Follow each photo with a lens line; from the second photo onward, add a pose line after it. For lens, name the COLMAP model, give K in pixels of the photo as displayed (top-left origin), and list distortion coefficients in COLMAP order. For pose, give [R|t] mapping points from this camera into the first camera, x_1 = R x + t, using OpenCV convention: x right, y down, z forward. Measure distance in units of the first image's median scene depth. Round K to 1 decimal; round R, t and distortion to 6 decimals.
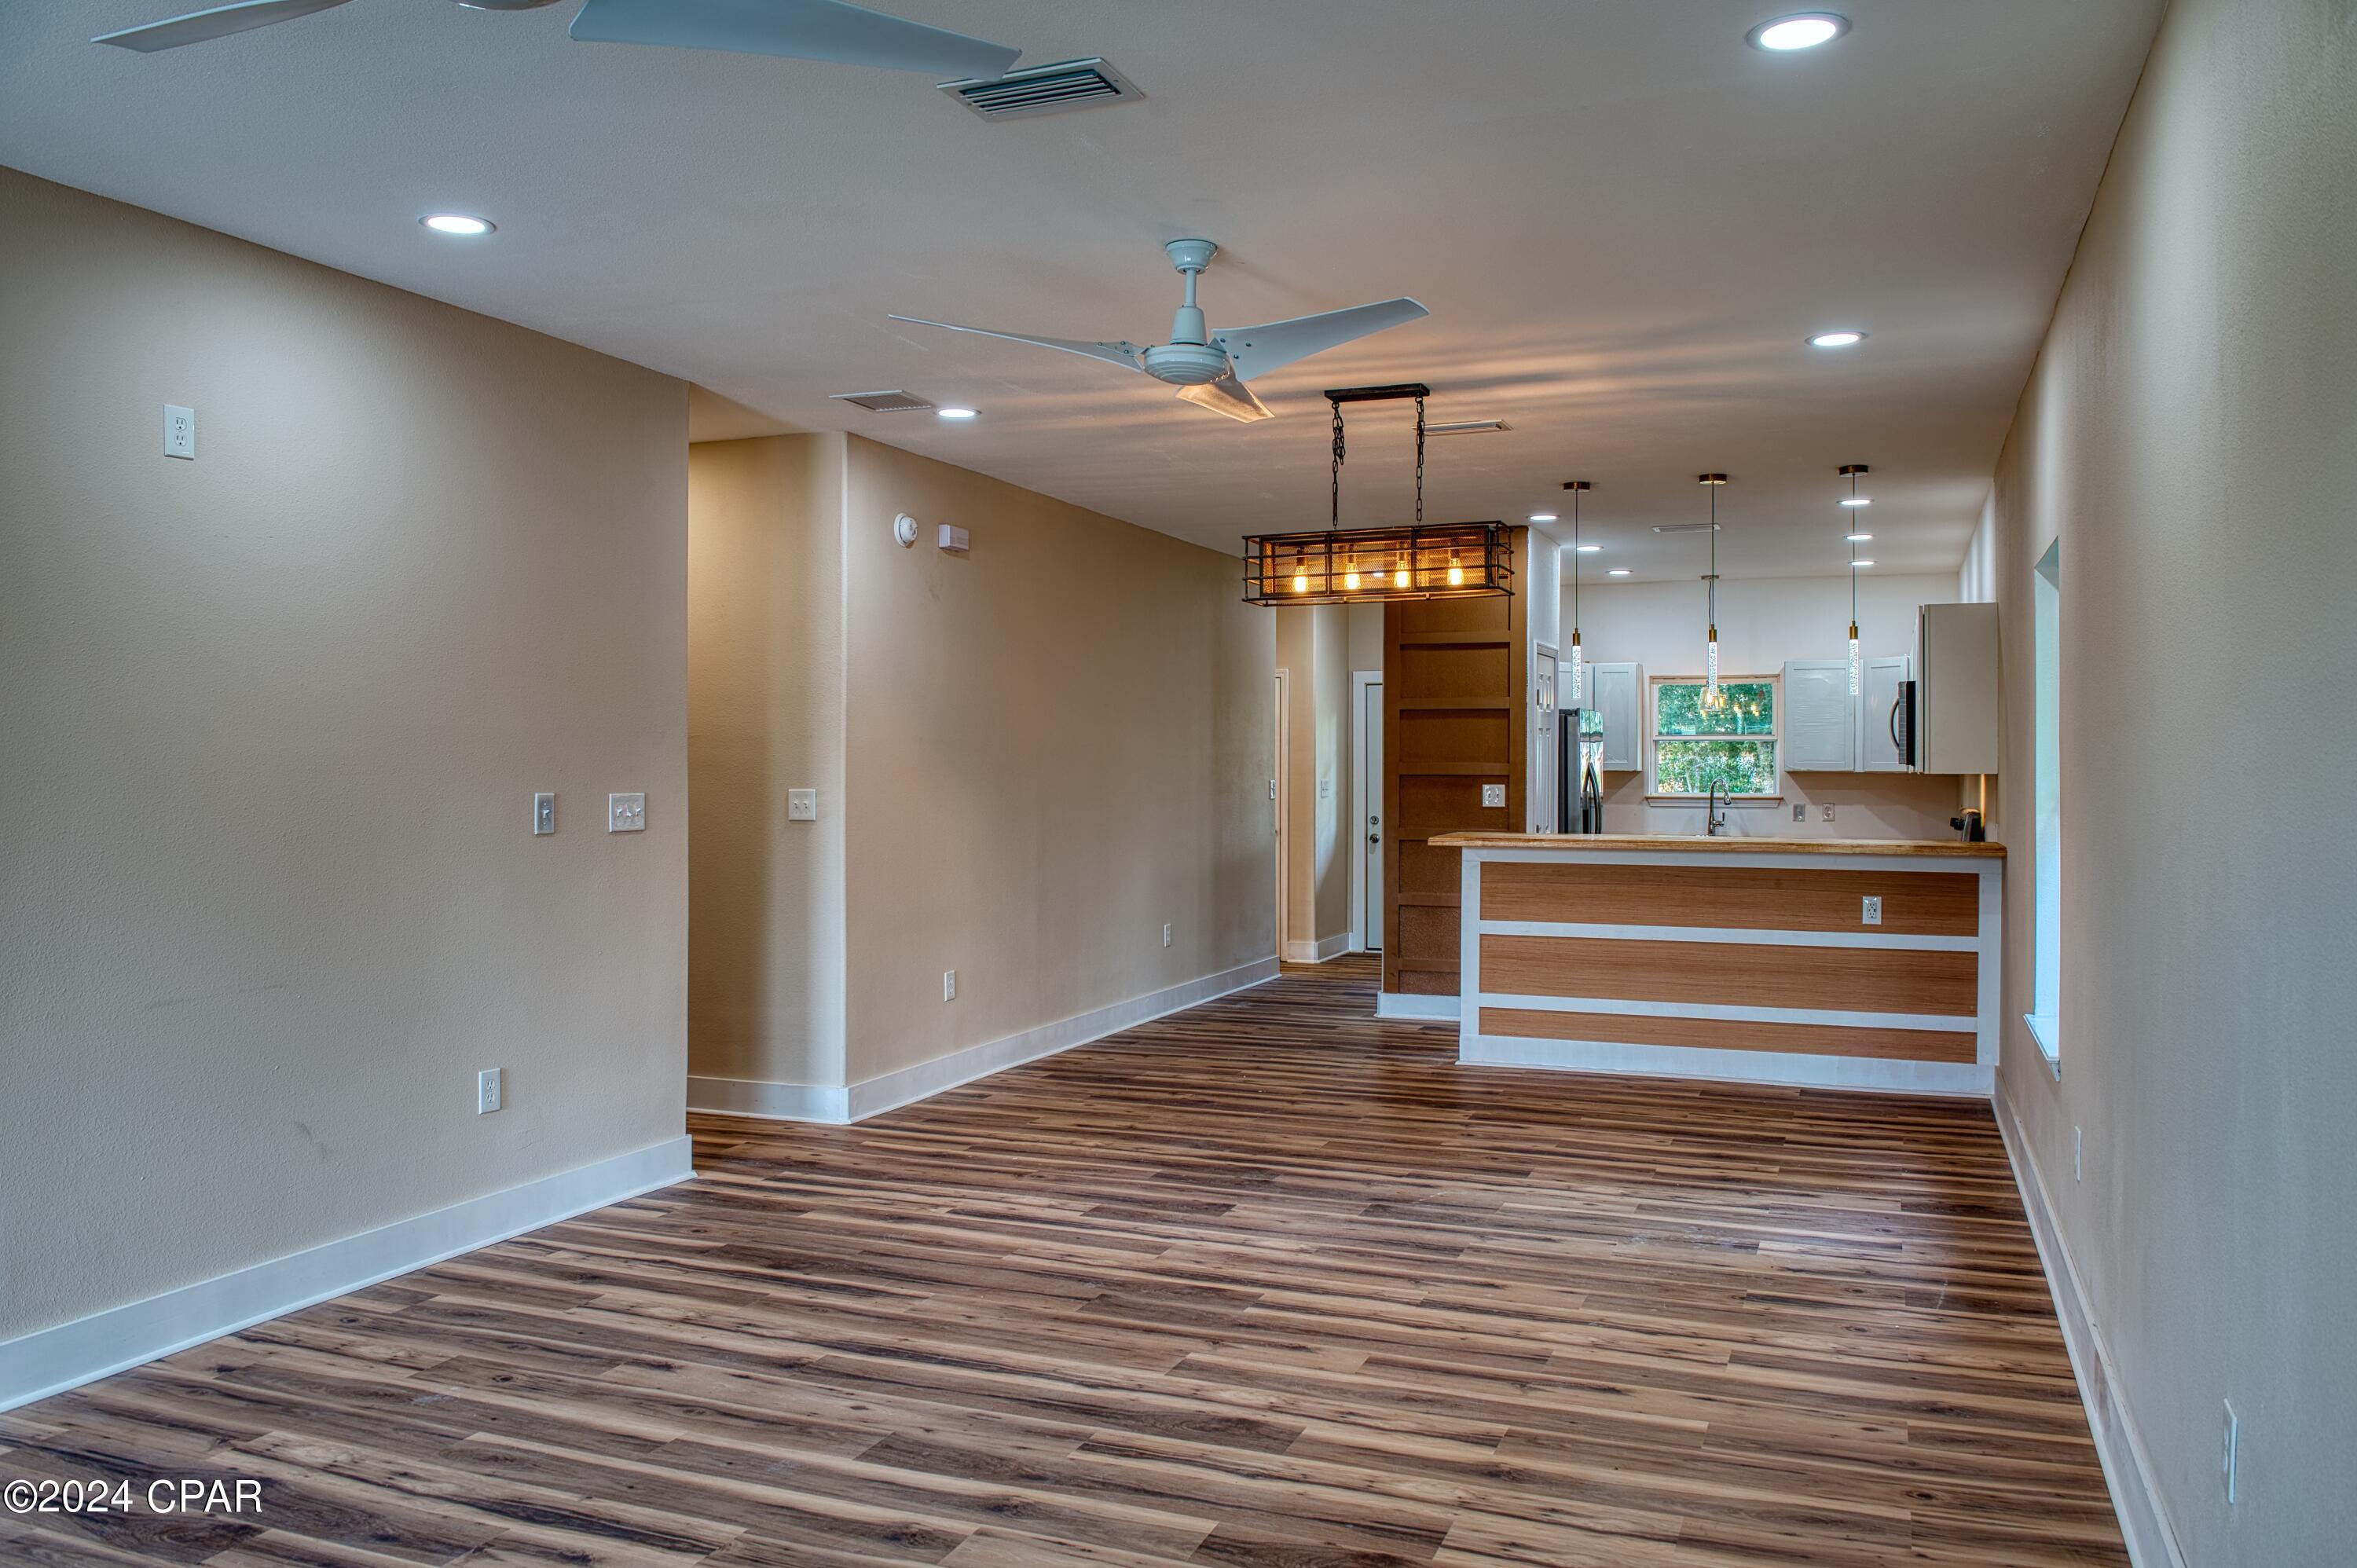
lens RADIAL K [[1785.3, 0, 1177.7], [0, 1785.3, 762.3], [0, 0, 1]] dist [-0.031386, -0.004934]
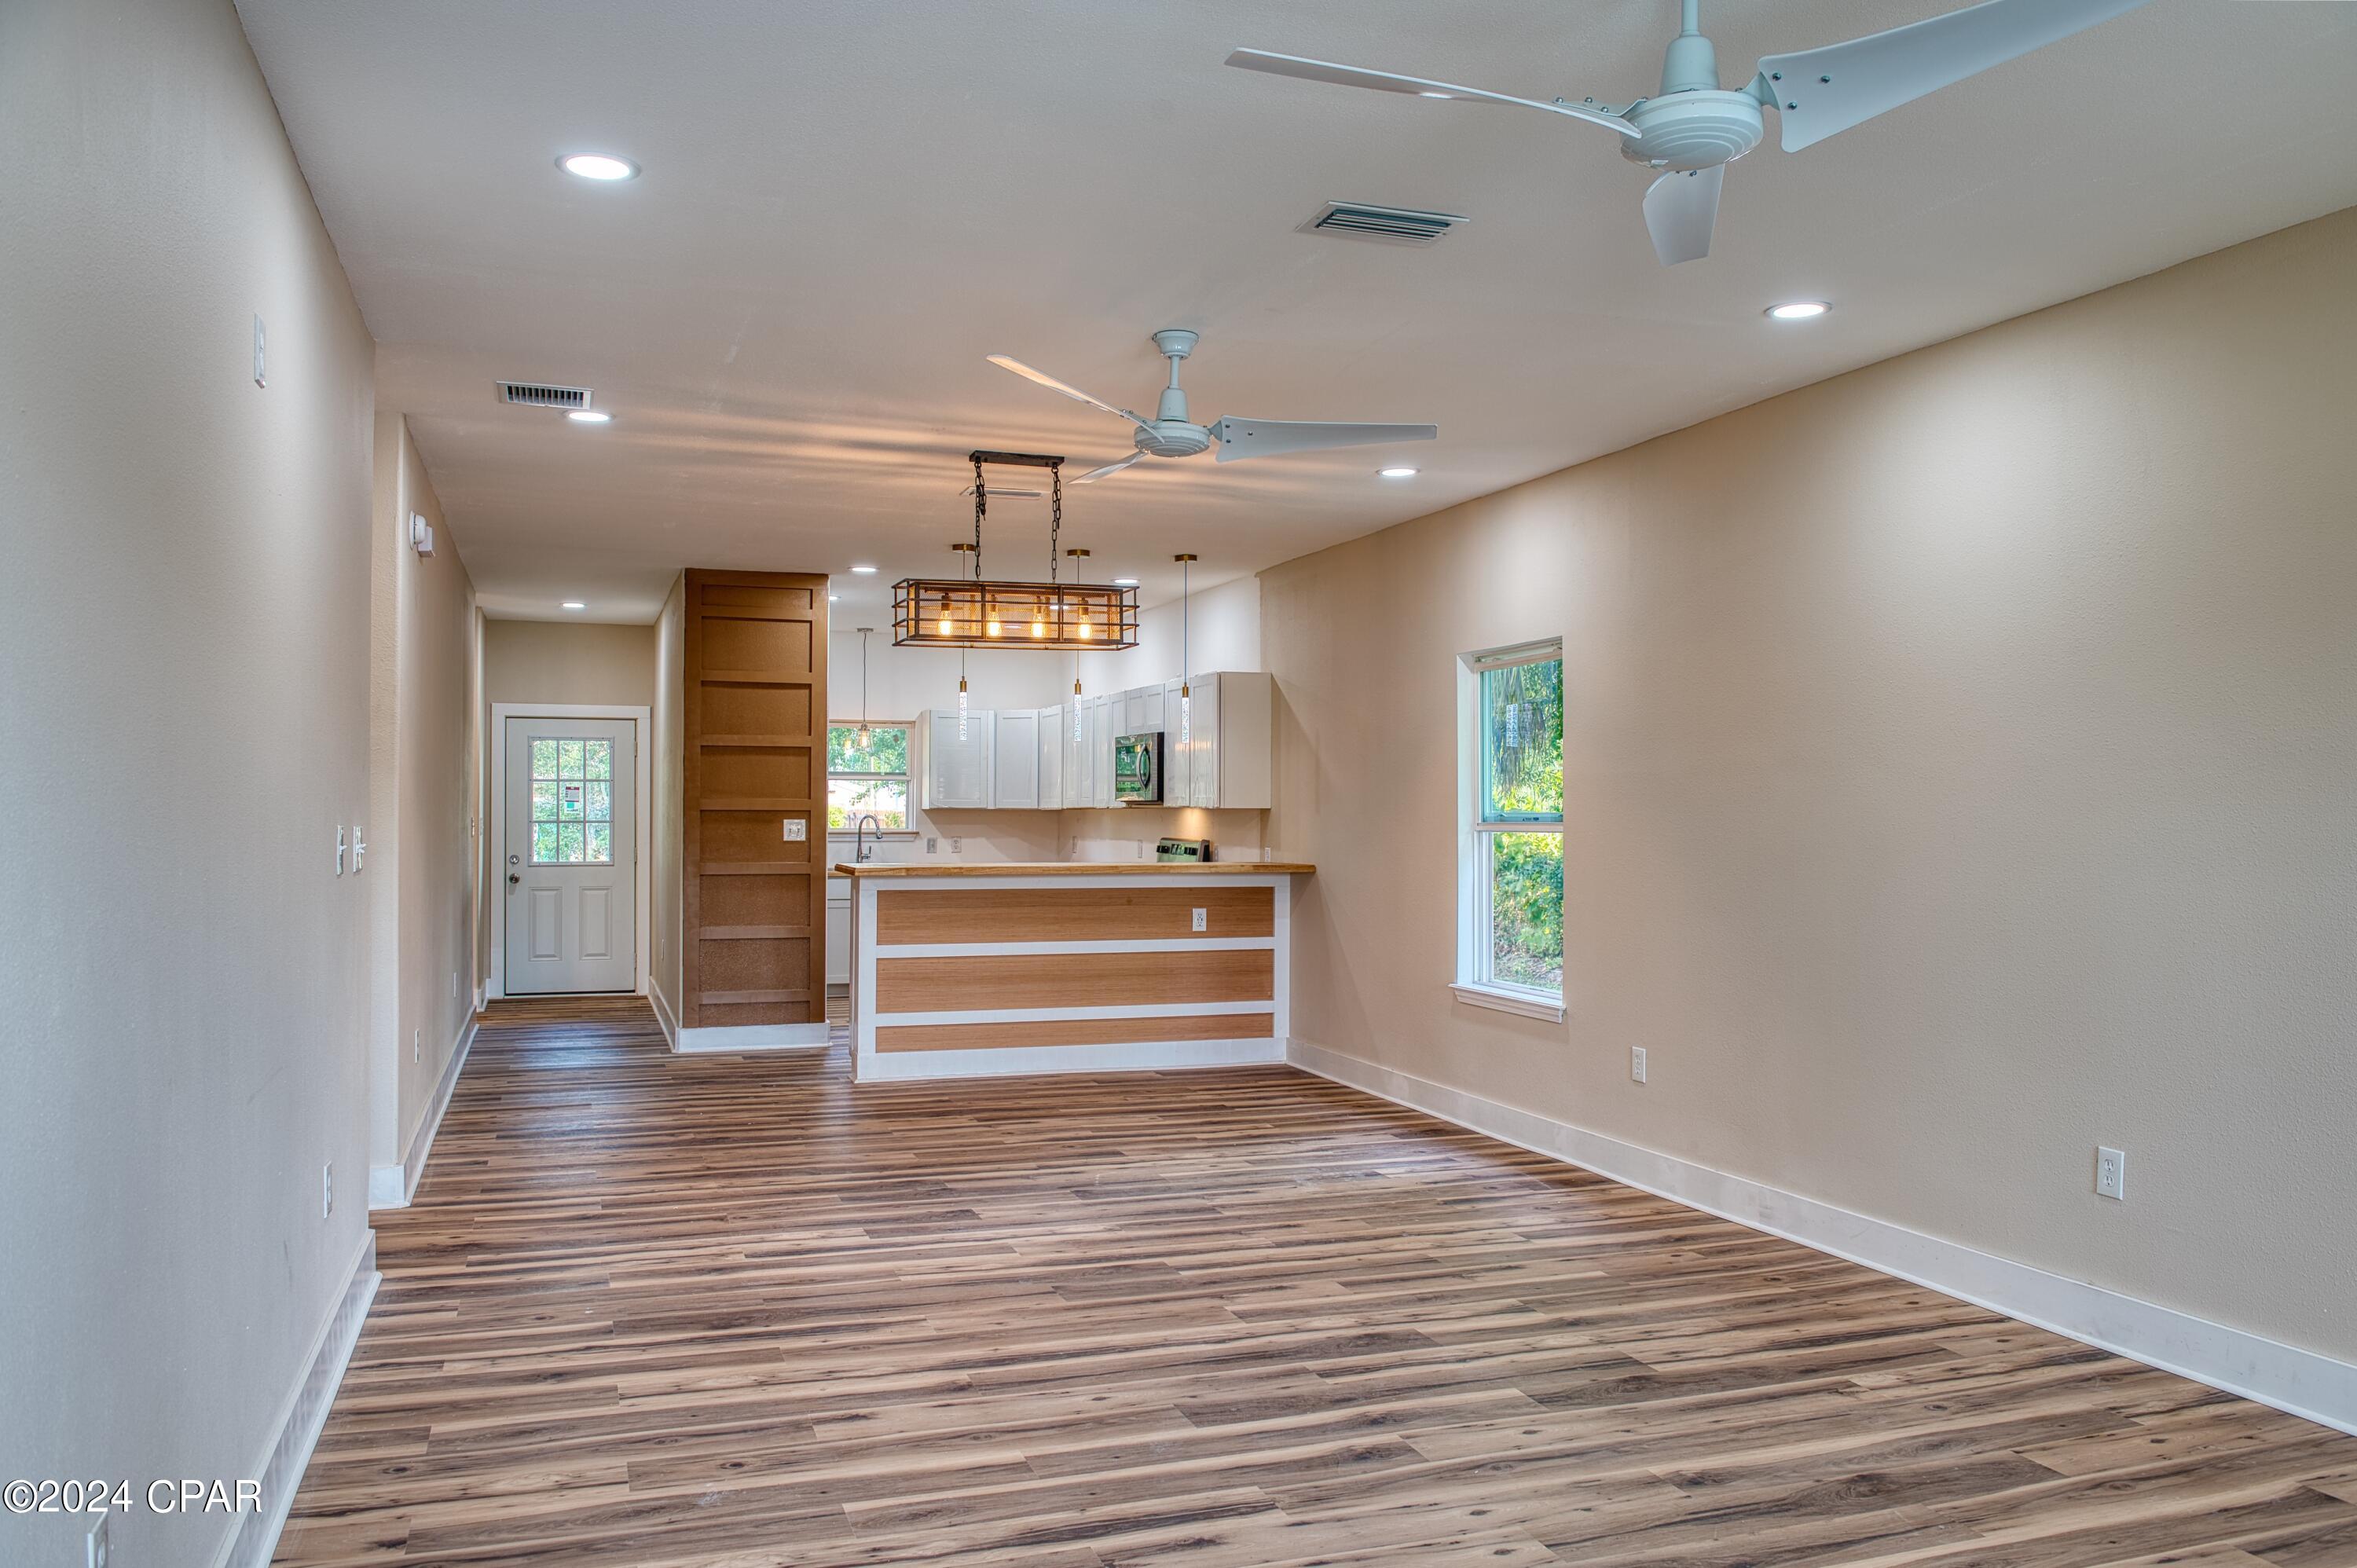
lens RADIAL K [[1785.3, 0, 1170.5], [0, 1785.3, 800.1], [0, 0, 1]] dist [-0.031386, -0.004934]
pose [[0.750089, 0.004084, 0.661324, -0.596302], [-0.002251, 0.999991, -0.003622, 0.007533], [-0.661333, 0.001228, 0.750092, 0.124263]]
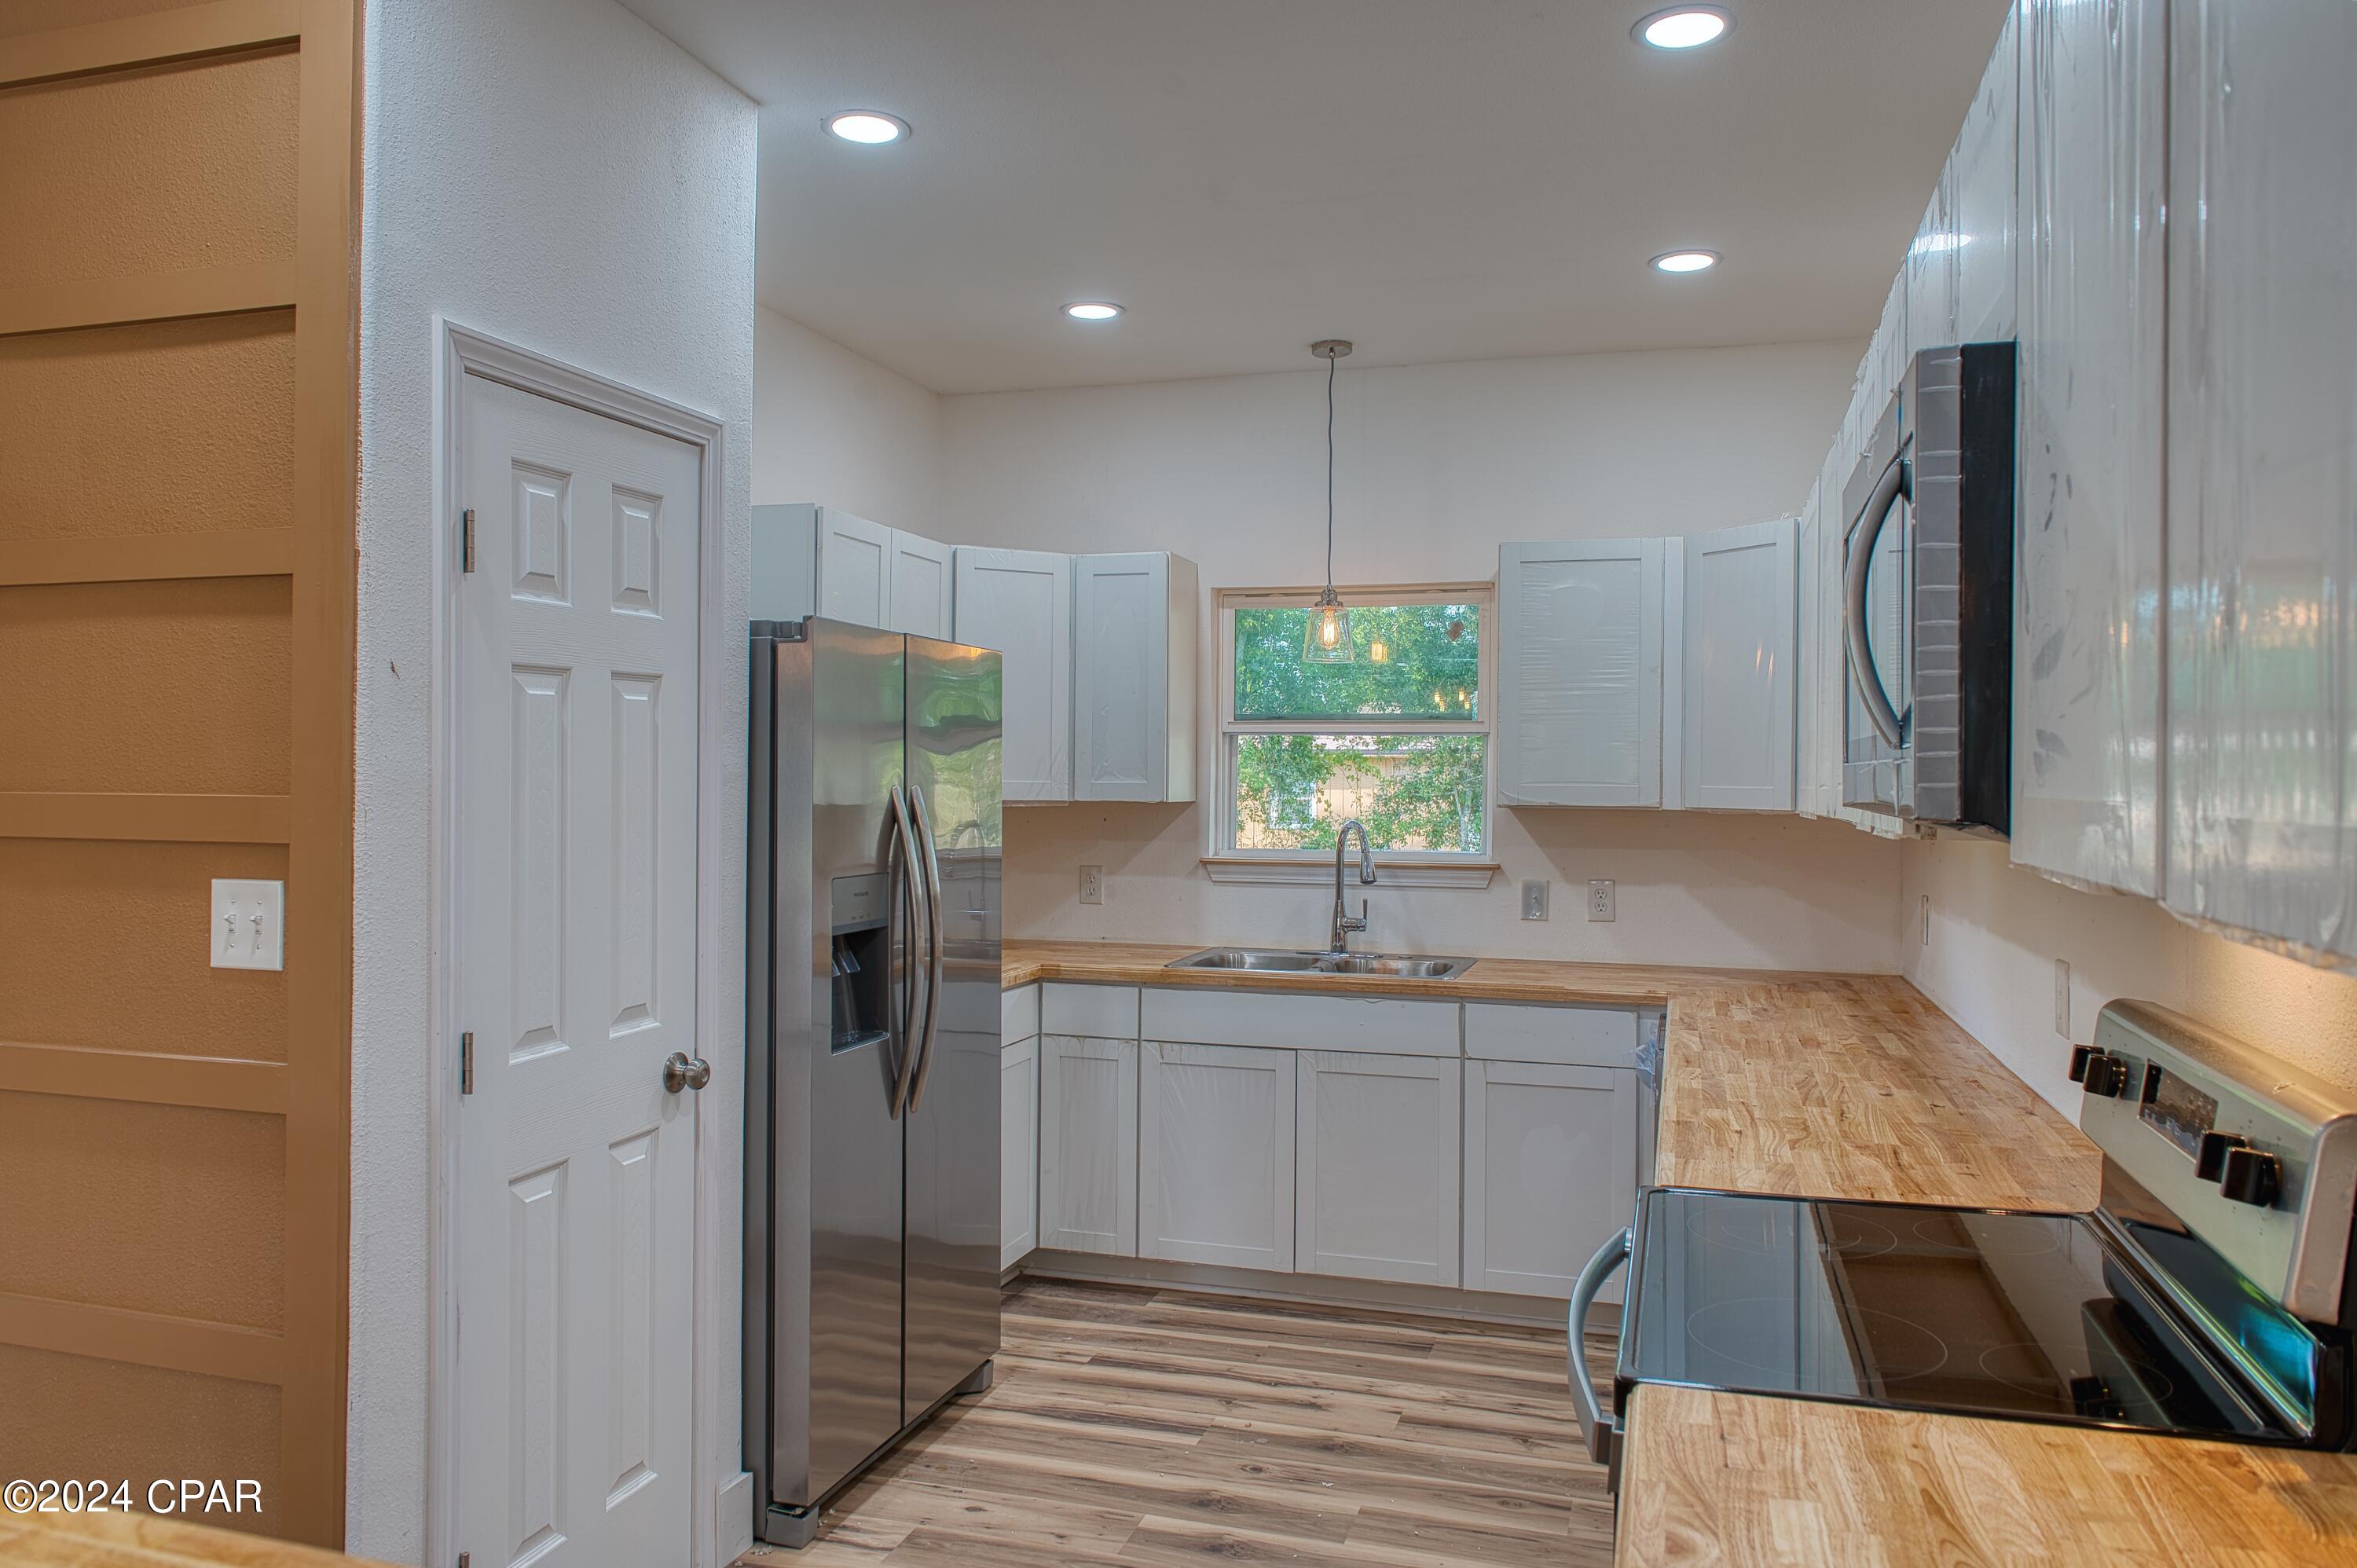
lens RADIAL K [[1597.5, 0, 1195.2], [0, 1597.5, 767.6], [0, 0, 1]] dist [-0.018413, -0.002245]
pose [[0.996662, 0.005614, 0.081440, 0.500400], [-0.005380, 0.999981, -0.003088, -0.005279], [-0.081456, 0.002639, 0.996673, 1.318155]]
